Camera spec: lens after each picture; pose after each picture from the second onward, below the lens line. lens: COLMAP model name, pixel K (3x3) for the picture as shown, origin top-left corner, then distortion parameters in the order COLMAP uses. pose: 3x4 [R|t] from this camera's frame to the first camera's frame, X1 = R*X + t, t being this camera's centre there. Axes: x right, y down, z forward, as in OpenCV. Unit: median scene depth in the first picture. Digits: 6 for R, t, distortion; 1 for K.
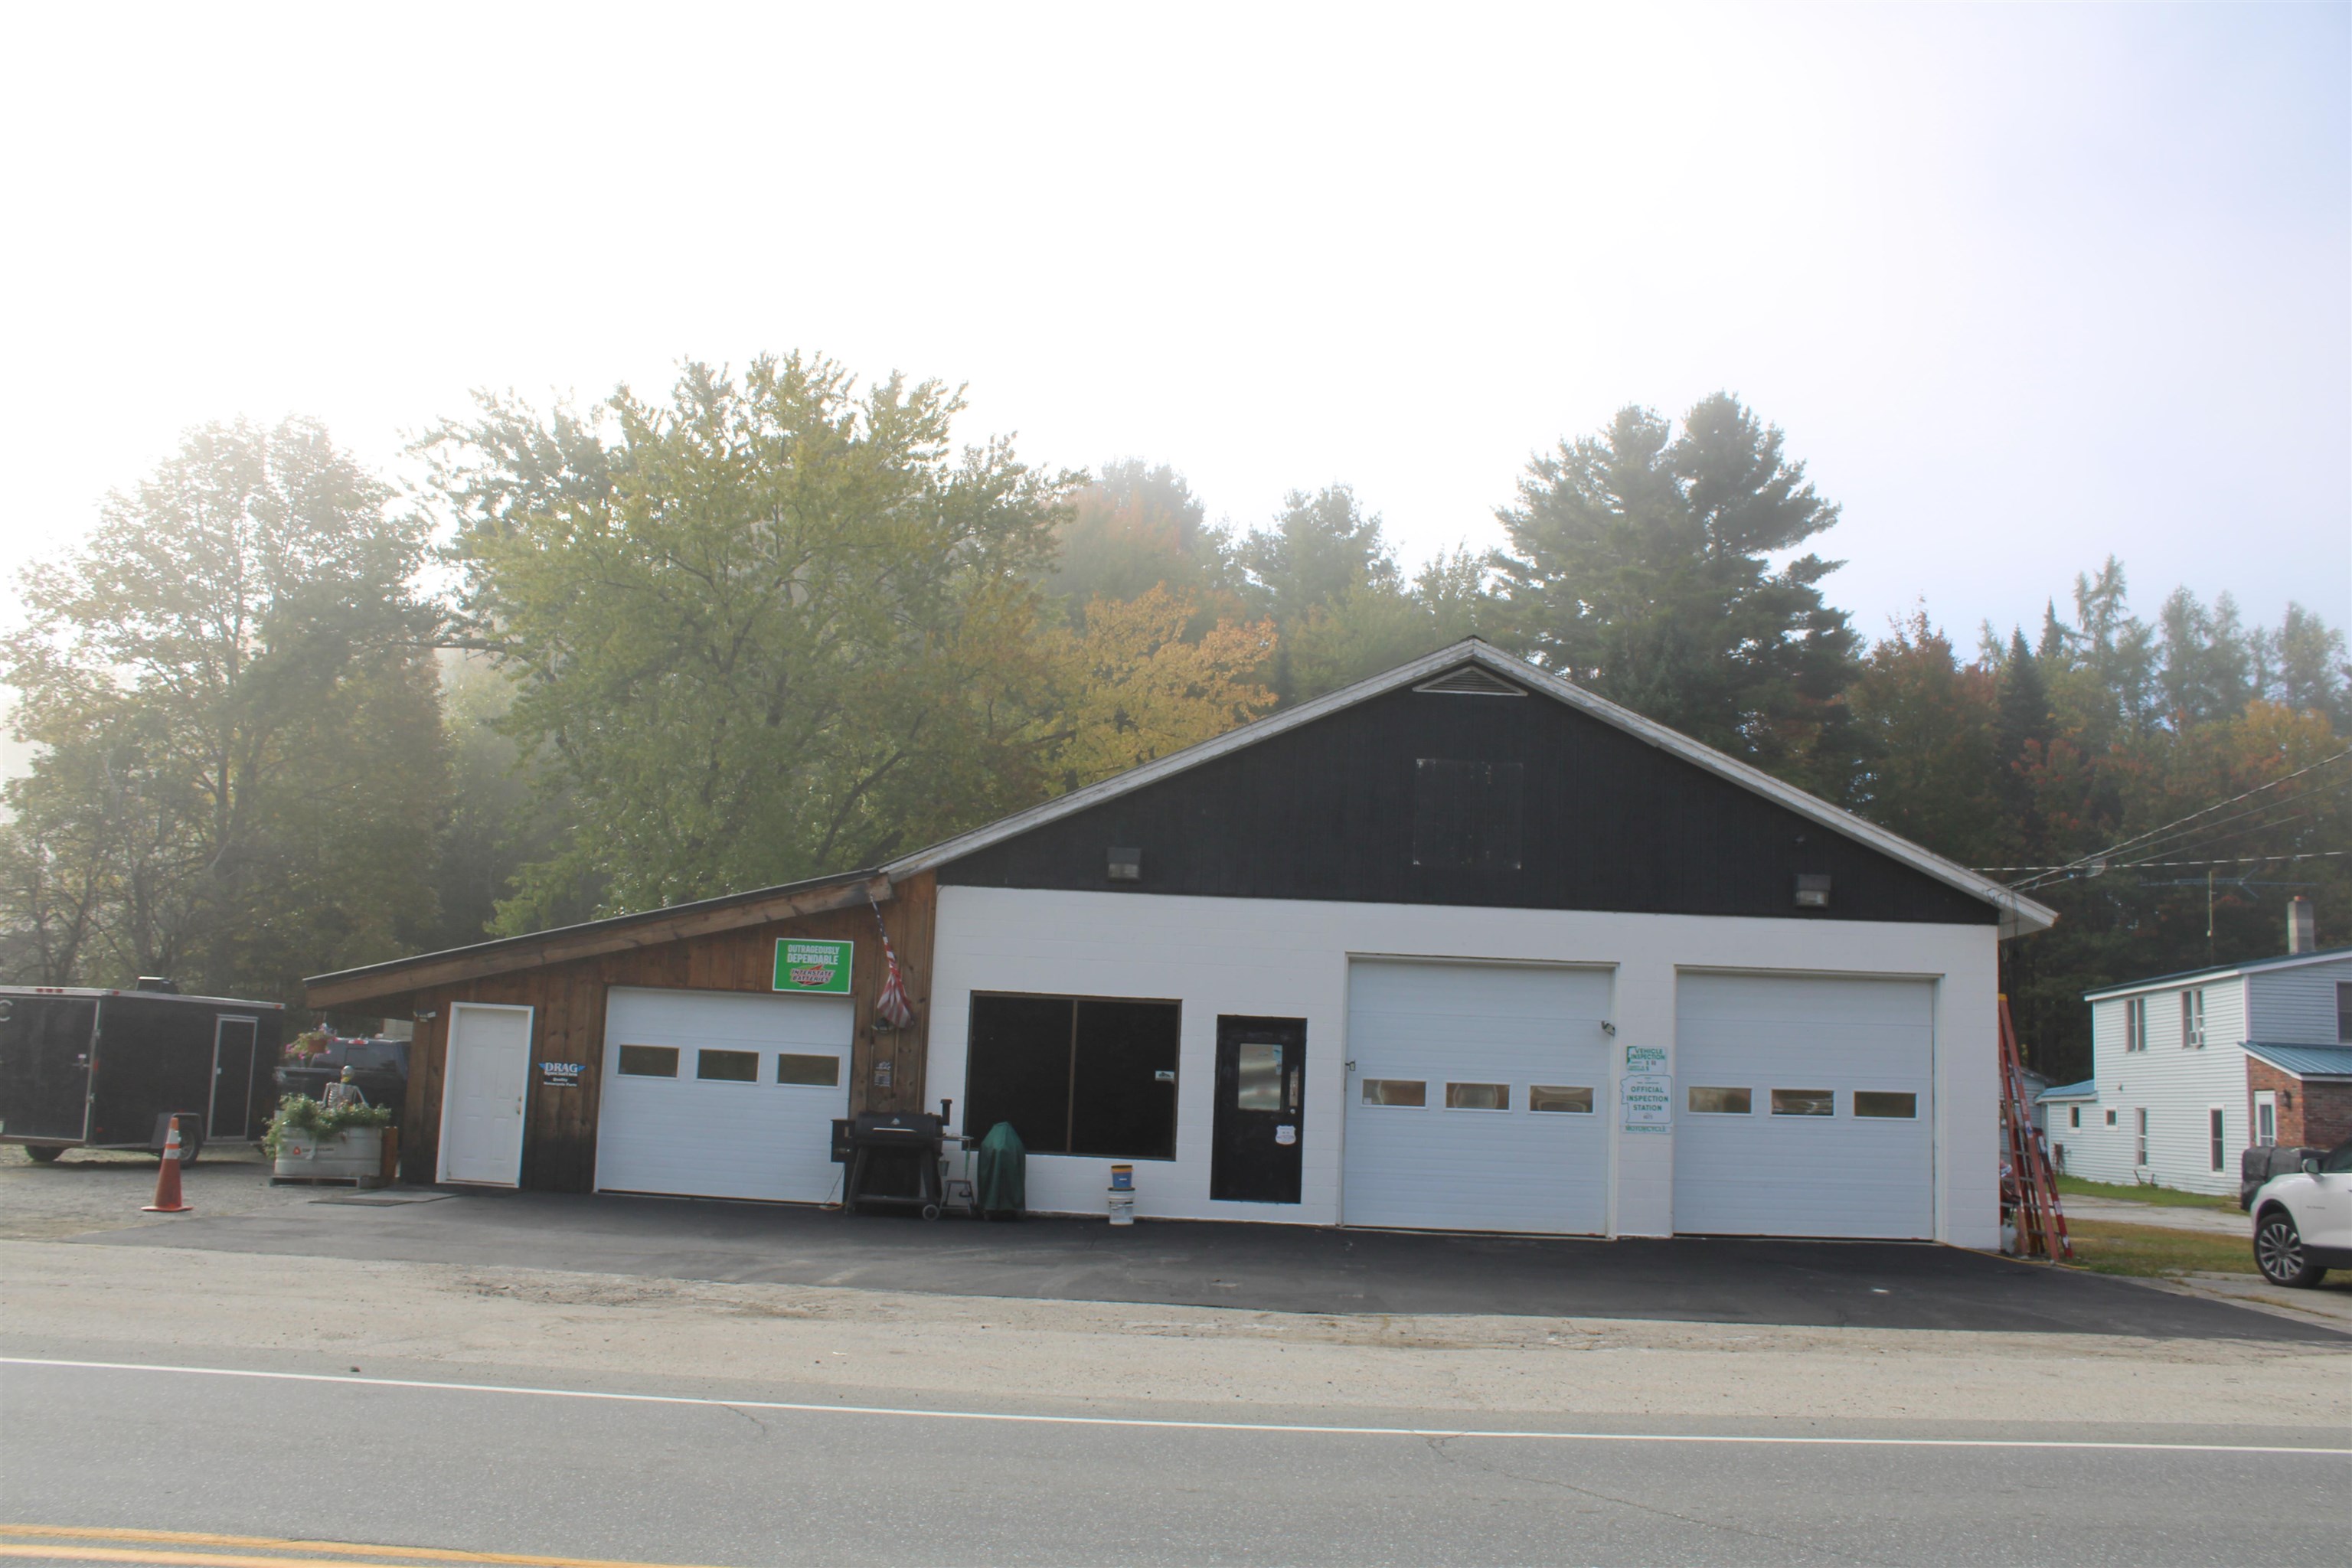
lens RADIAL K [[1991.2, 0, 1176.0], [0, 1991.2, 784.0], [0, 0, 1]] dist [-0.166415, 0.148430]
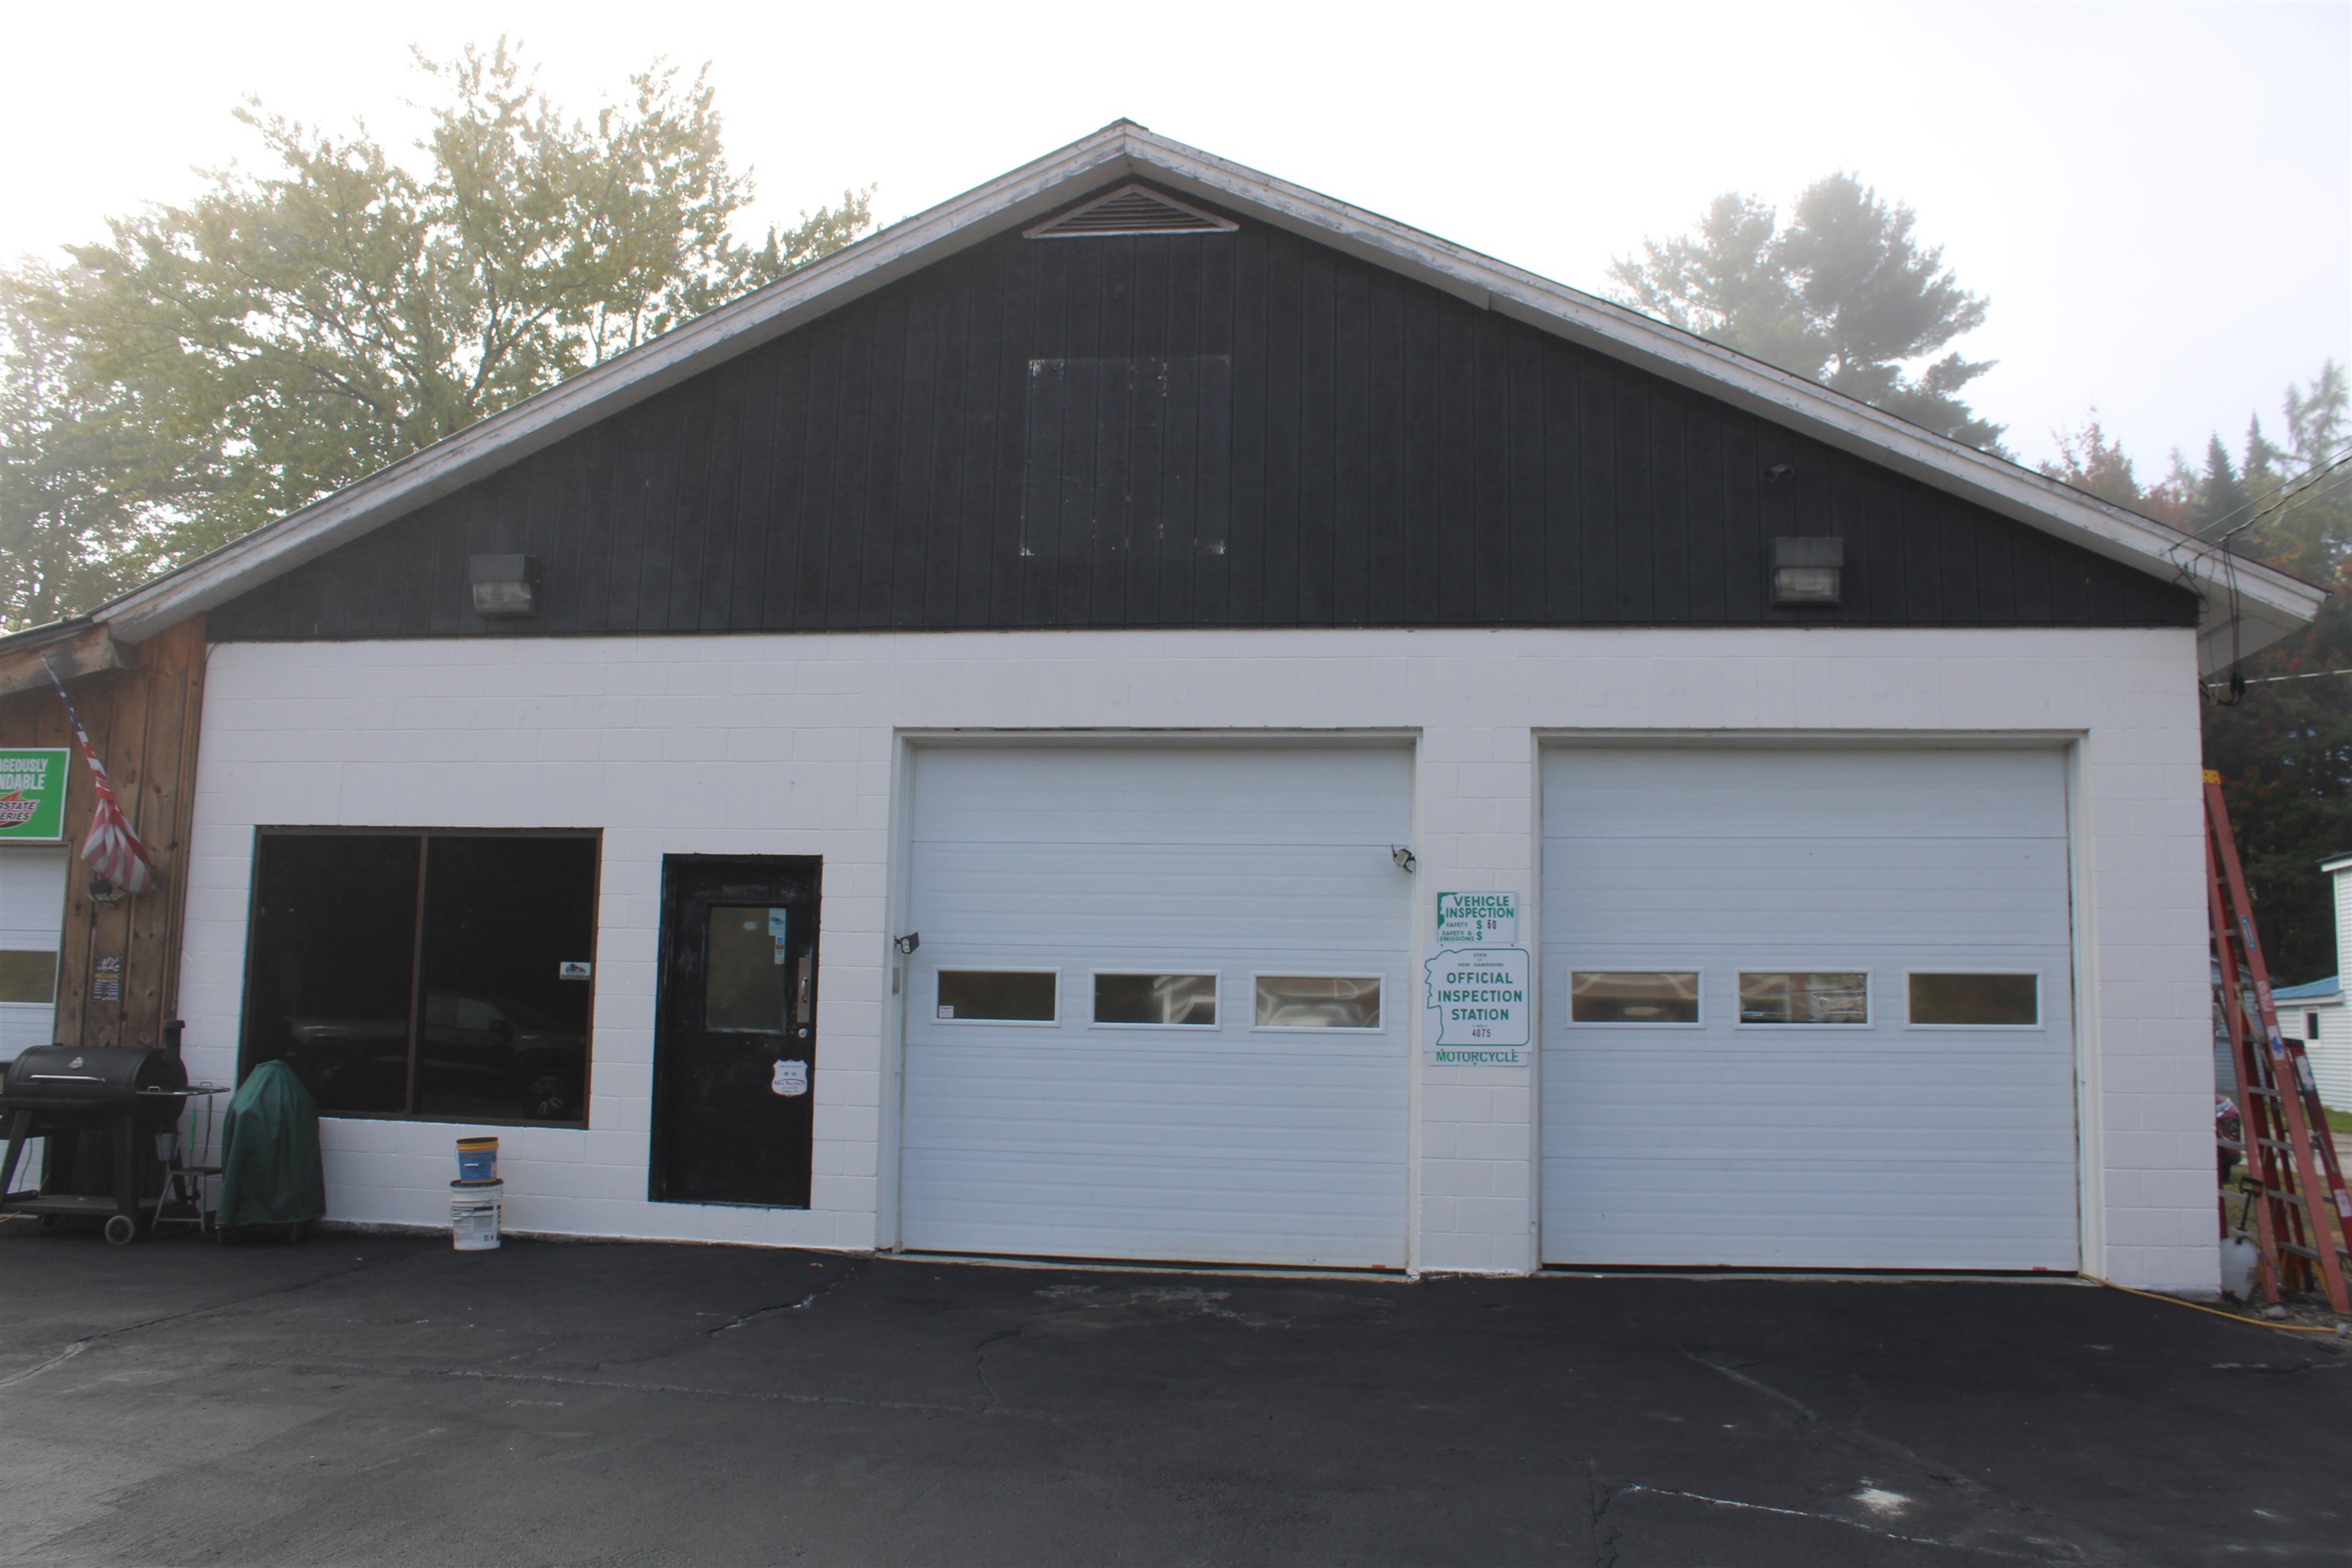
lens RADIAL K [[1991.2, 0, 1176.0], [0, 1991.2, 784.0], [0, 0, 1]] dist [-0.166415, 0.148430]
pose [[0.995467, -0.035006, -0.088427, 0.197480], [0.037739, 0.998854, 0.029428, 0.083576], [0.087295, -0.032632, 0.995648, 0.466893]]
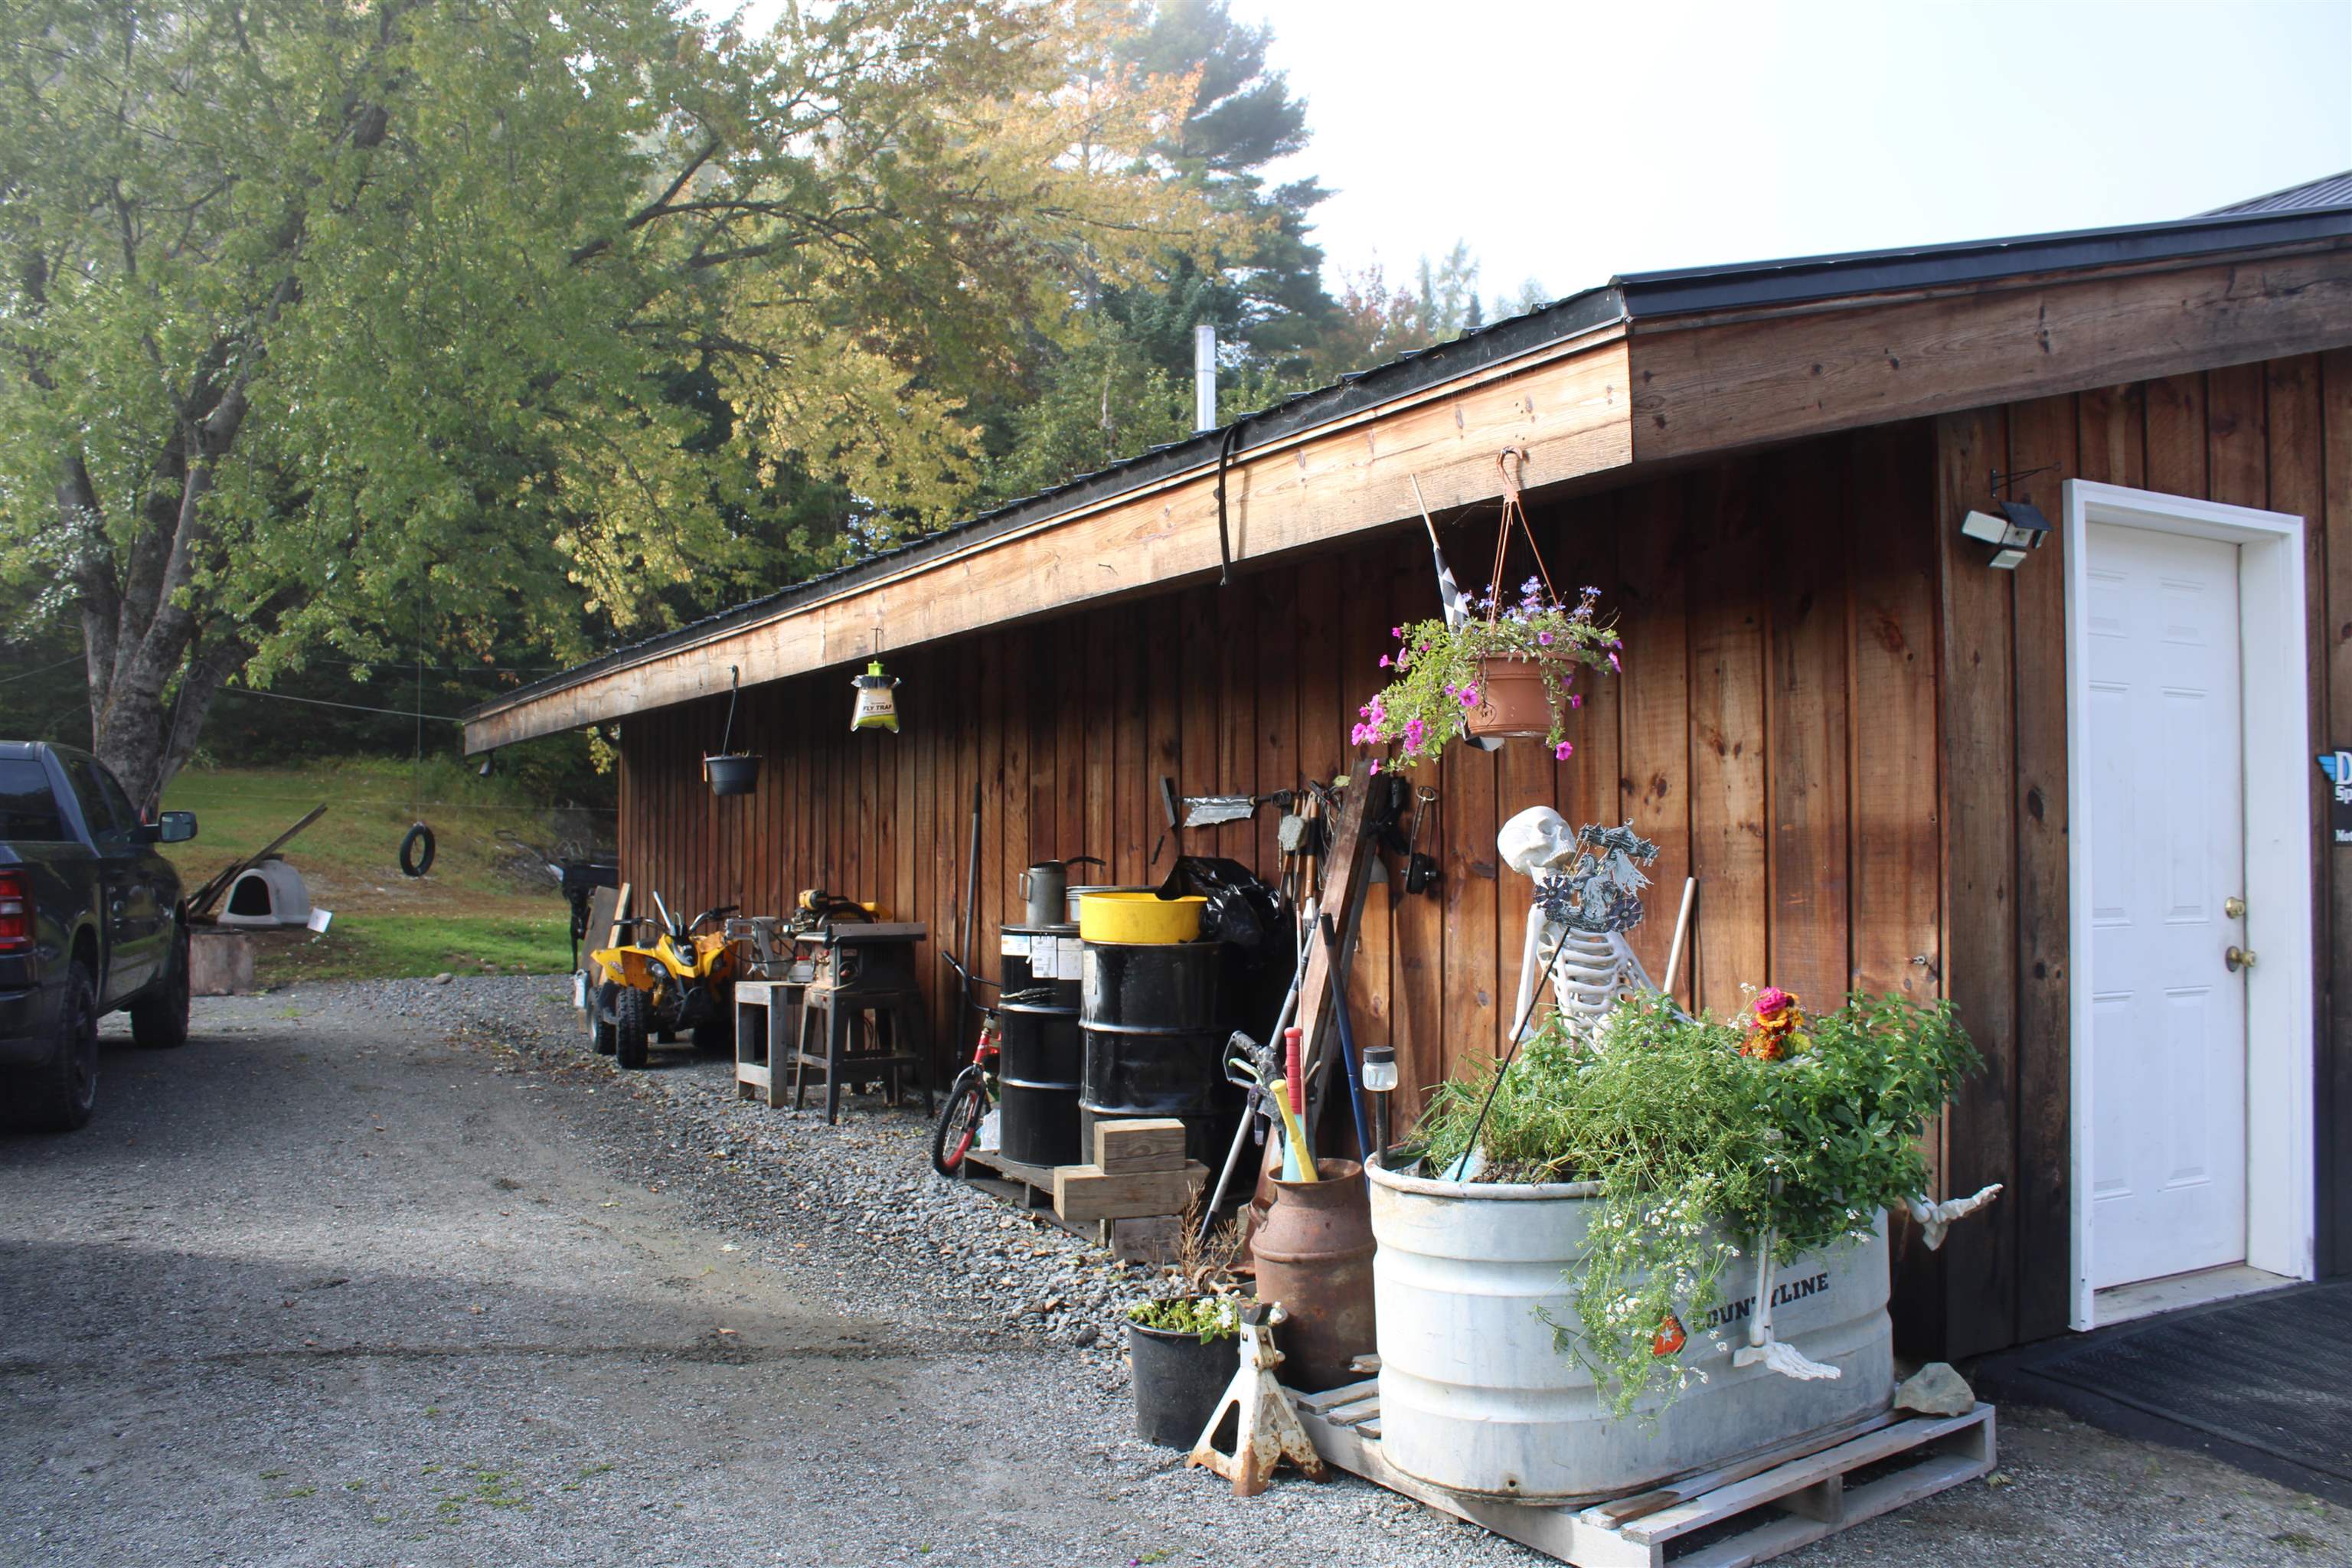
lens RADIAL K [[1949.6, 0, 1172.5], [0, 1949.6, 795.5], [0, 0, 1]] dist [-0.159038, 0.141005]
pose [[0.846110, -0.031514, 0.532075, -0.564784], [-0.048710, 0.989502, 0.136065, 0.122626], [-0.530777, -0.141044, 0.835693, 0.876343]]
